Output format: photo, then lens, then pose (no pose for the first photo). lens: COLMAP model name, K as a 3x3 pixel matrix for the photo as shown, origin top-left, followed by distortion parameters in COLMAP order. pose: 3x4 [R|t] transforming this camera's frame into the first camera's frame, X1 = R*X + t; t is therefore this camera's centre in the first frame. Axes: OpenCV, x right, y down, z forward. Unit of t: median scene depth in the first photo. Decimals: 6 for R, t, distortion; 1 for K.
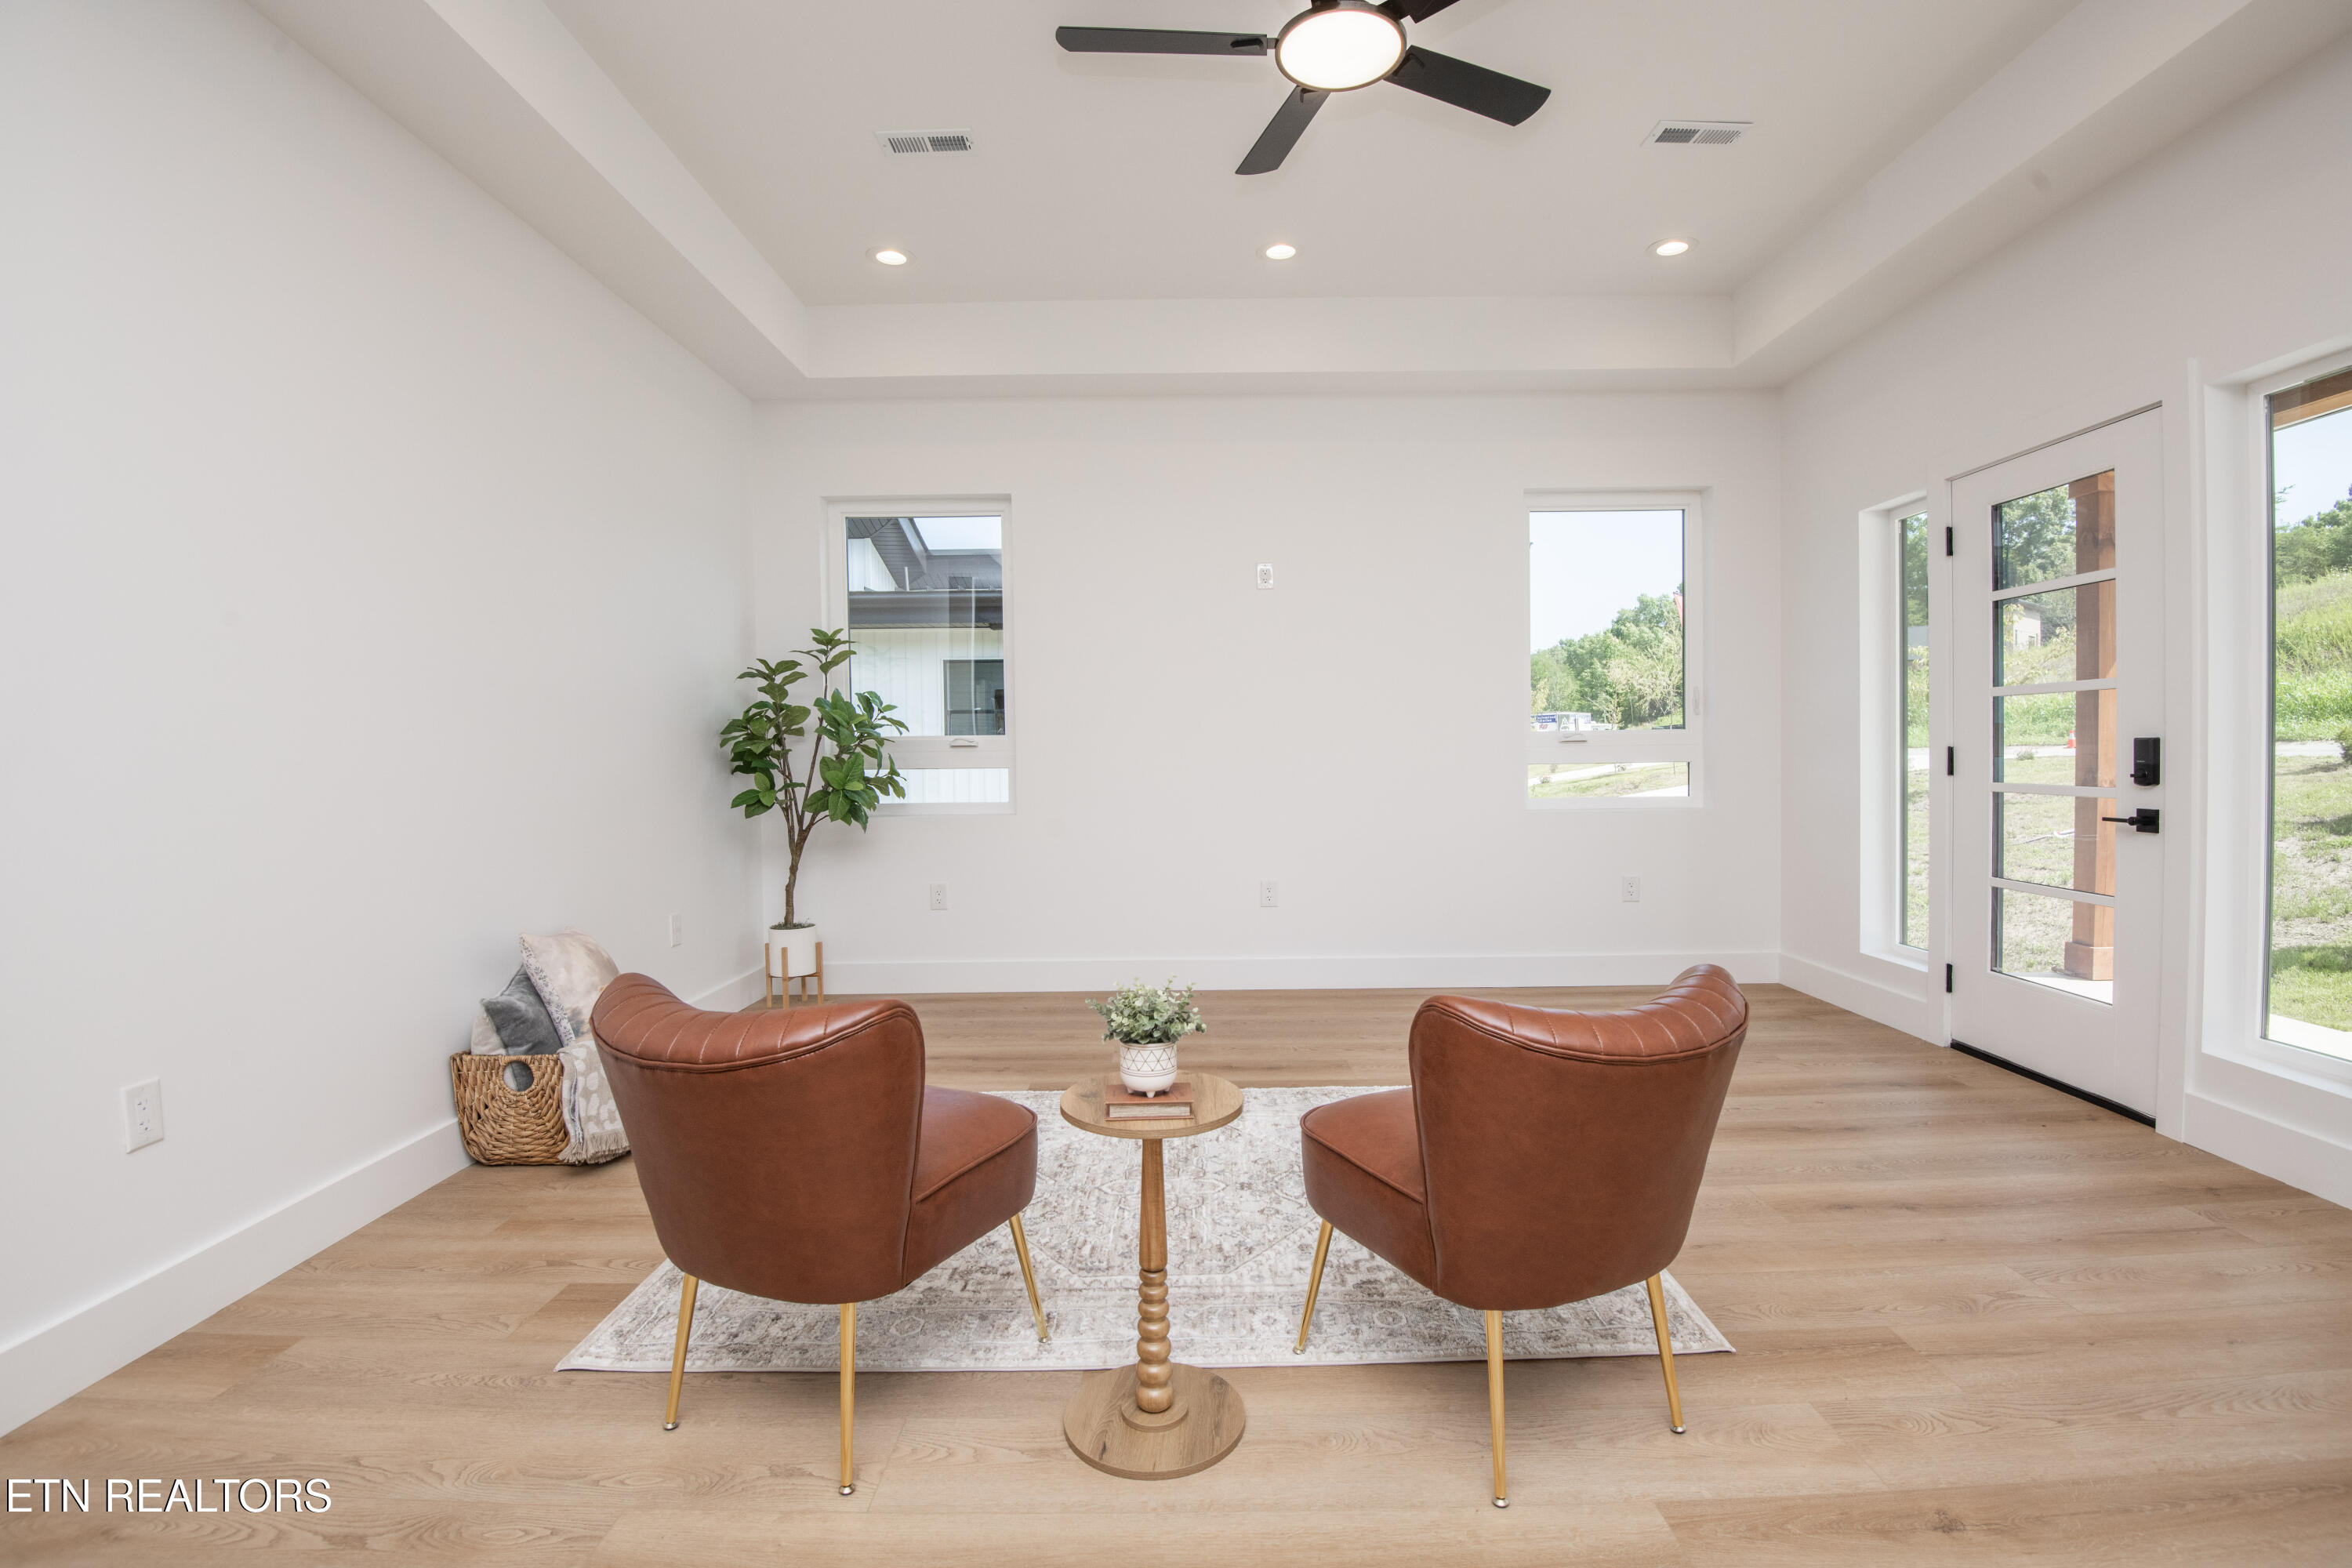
lens RADIAL K [[1088.7, 0, 1196.3], [0, 1088.7, 783.2], [0, 0, 1]] dist [-0.024775, -0.007423]
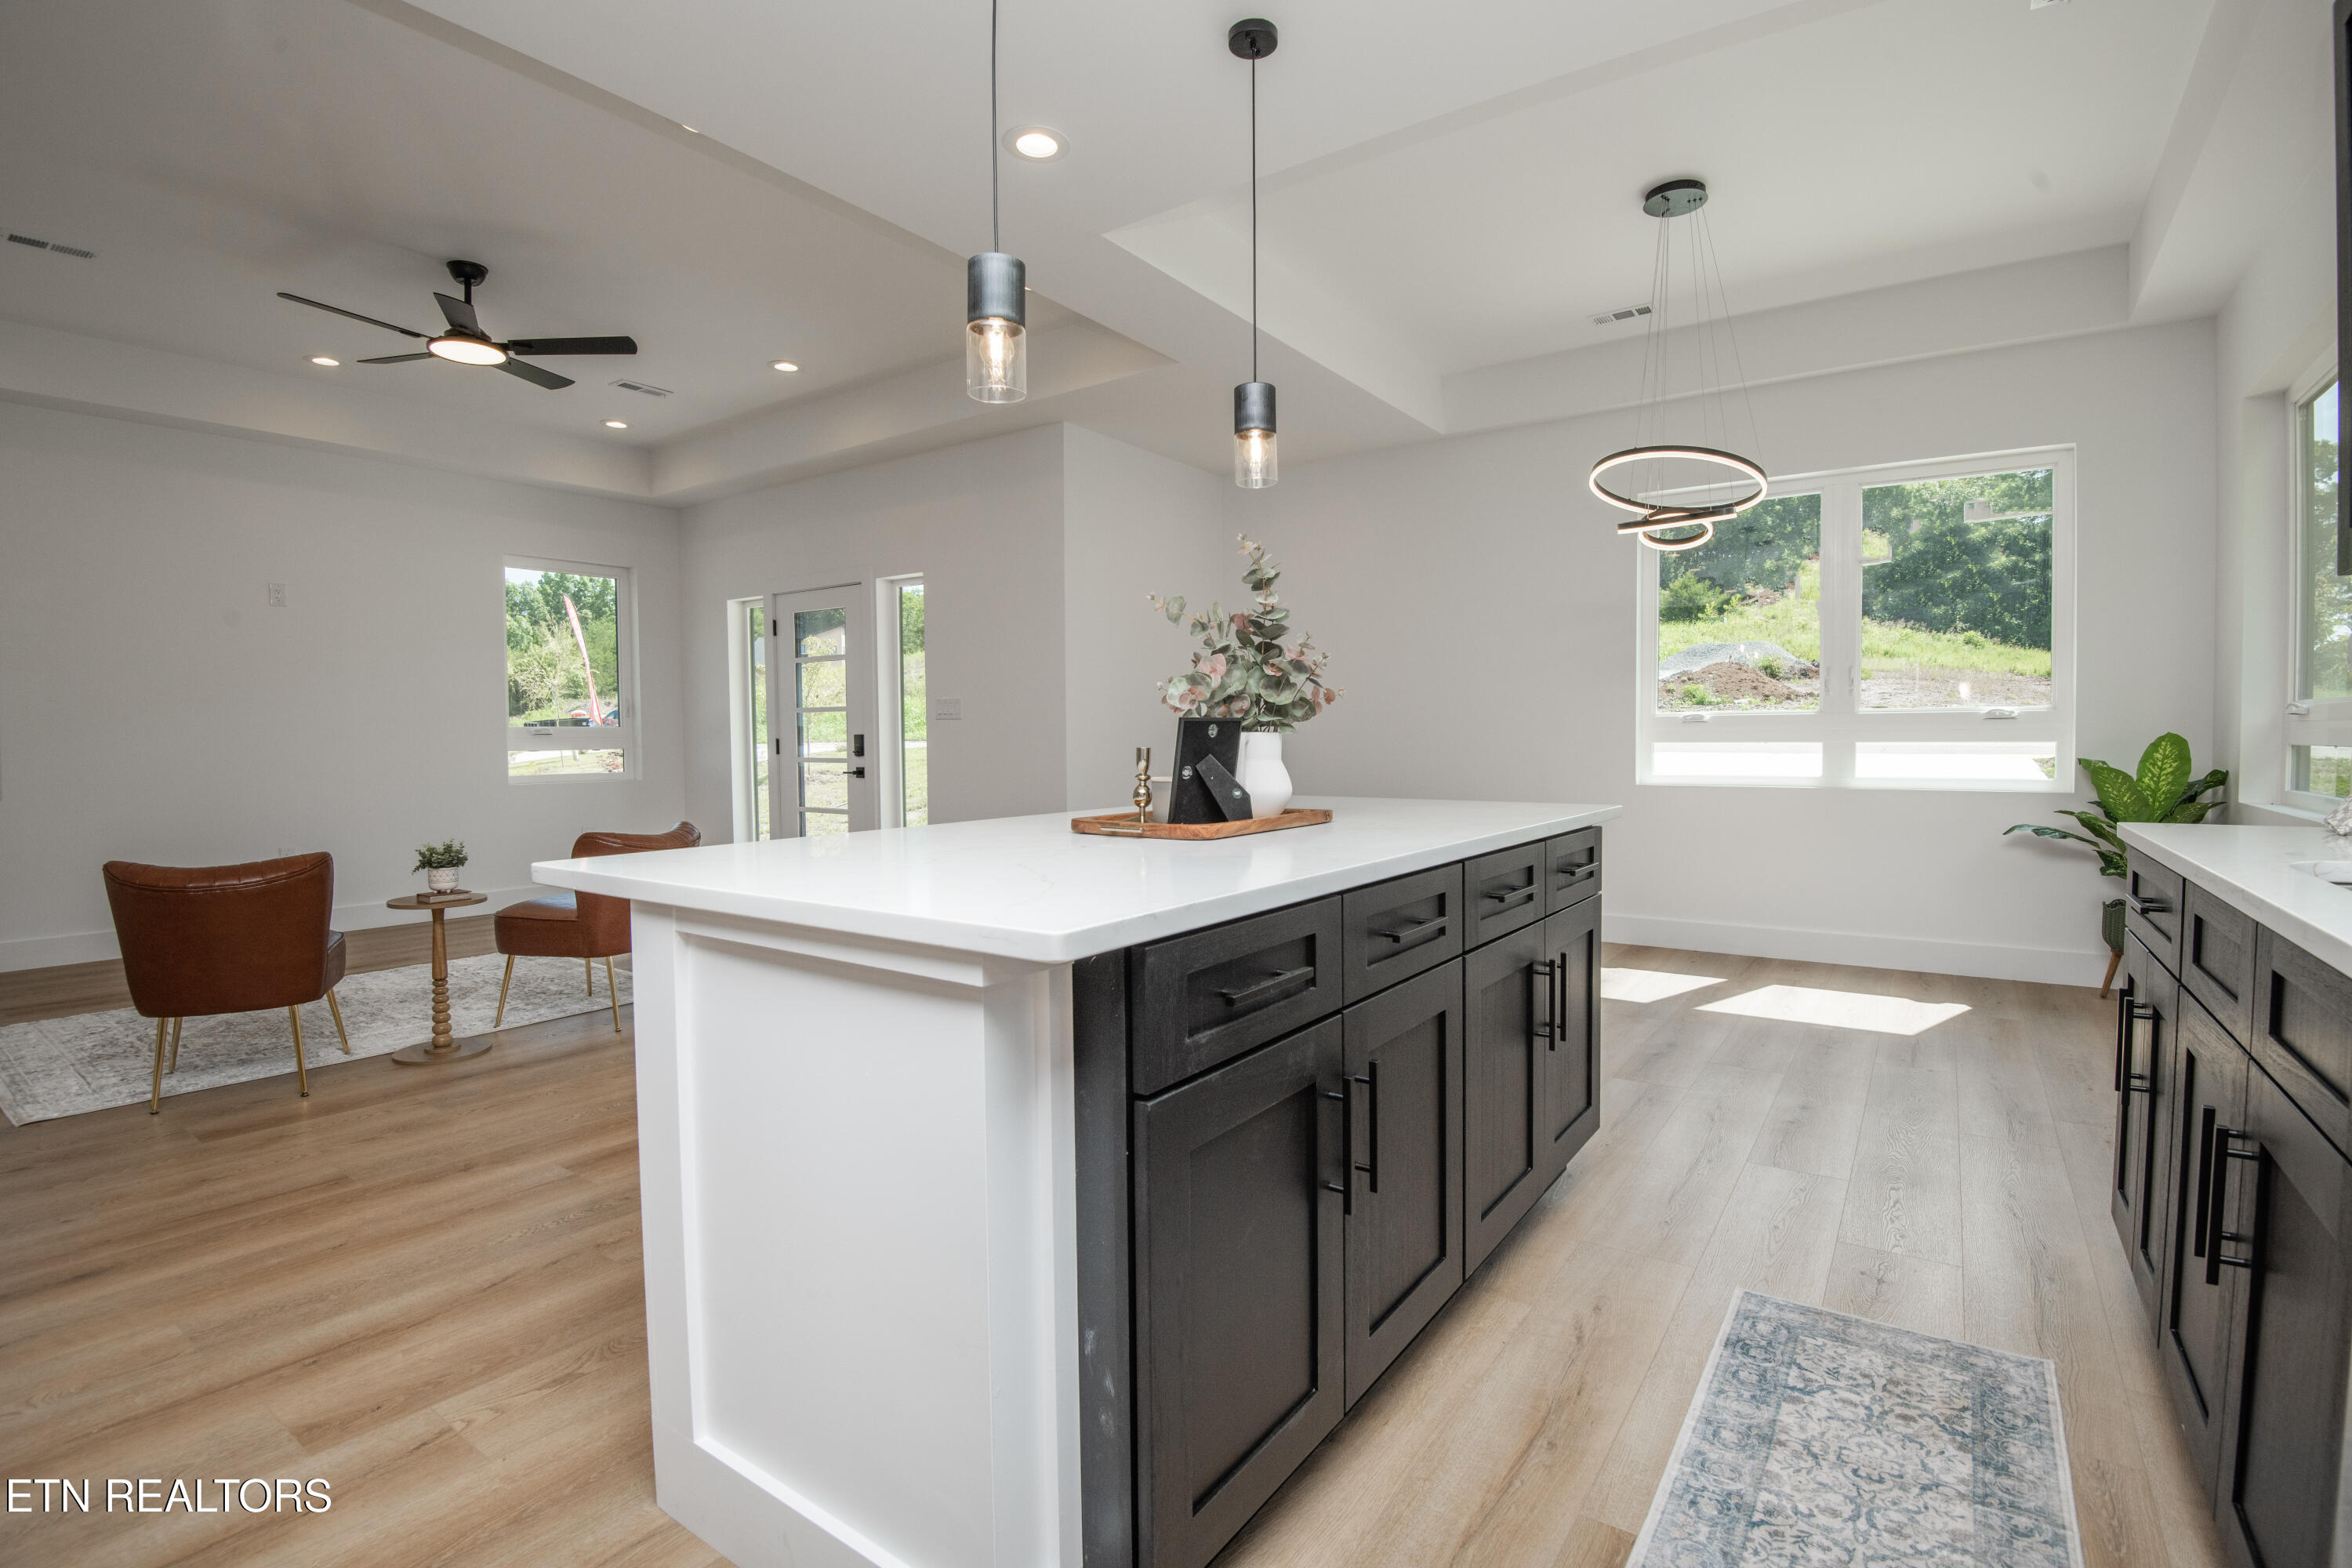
lens RADIAL K [[1088.7, 0, 1192.9], [0, 1088.7, 795.4], [0, 0, 1]] dist [-0.024775, -0.007423]
pose [[0.566089, -0.035834, 0.823565, -0.550389], [0.022835, 0.999353, 0.027787, 0.036084], [-0.824028, 0.003076, 0.566541, -0.820402]]
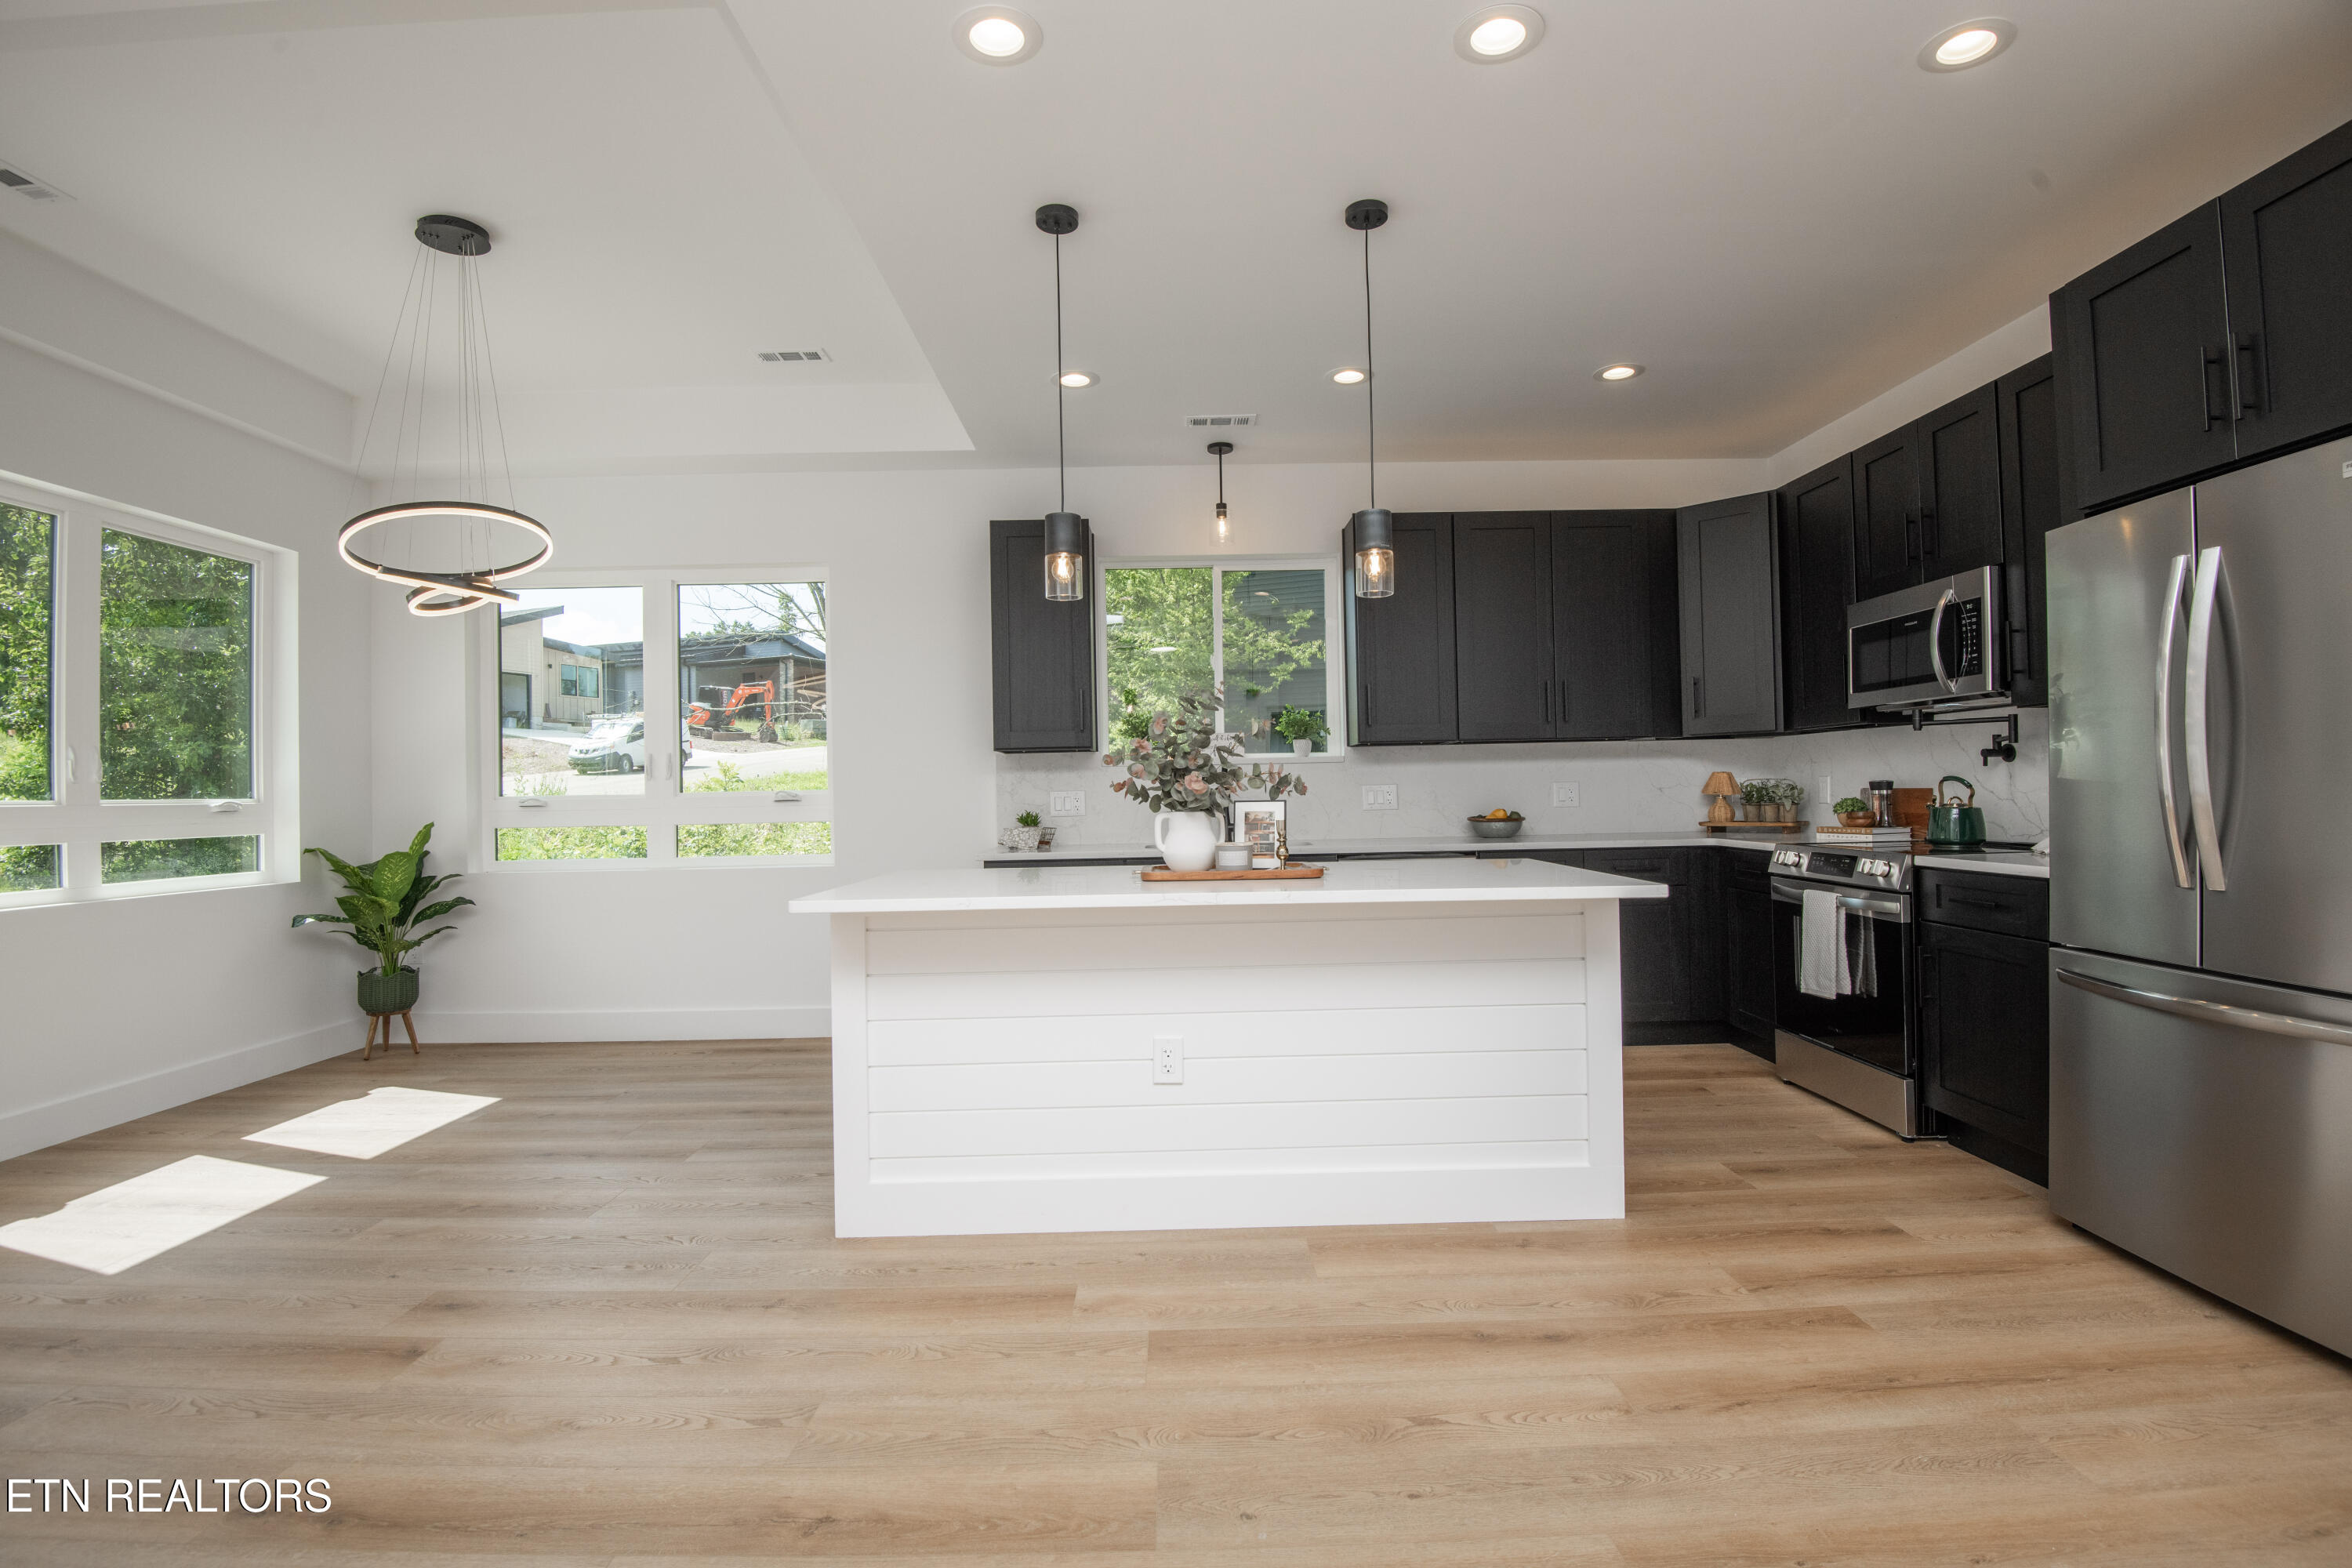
lens RADIAL K [[1088.7, 0, 1194.2], [0, 1088.7, 775.8], [0, 0, 1]] dist [-0.024775, -0.007423]
pose [[-0.999187, 0.028648, -0.028380, 0.102740], [0.028276, 0.999510, 0.013396, -0.034207], [0.028750, 0.012582, -0.999507, 0.605909]]
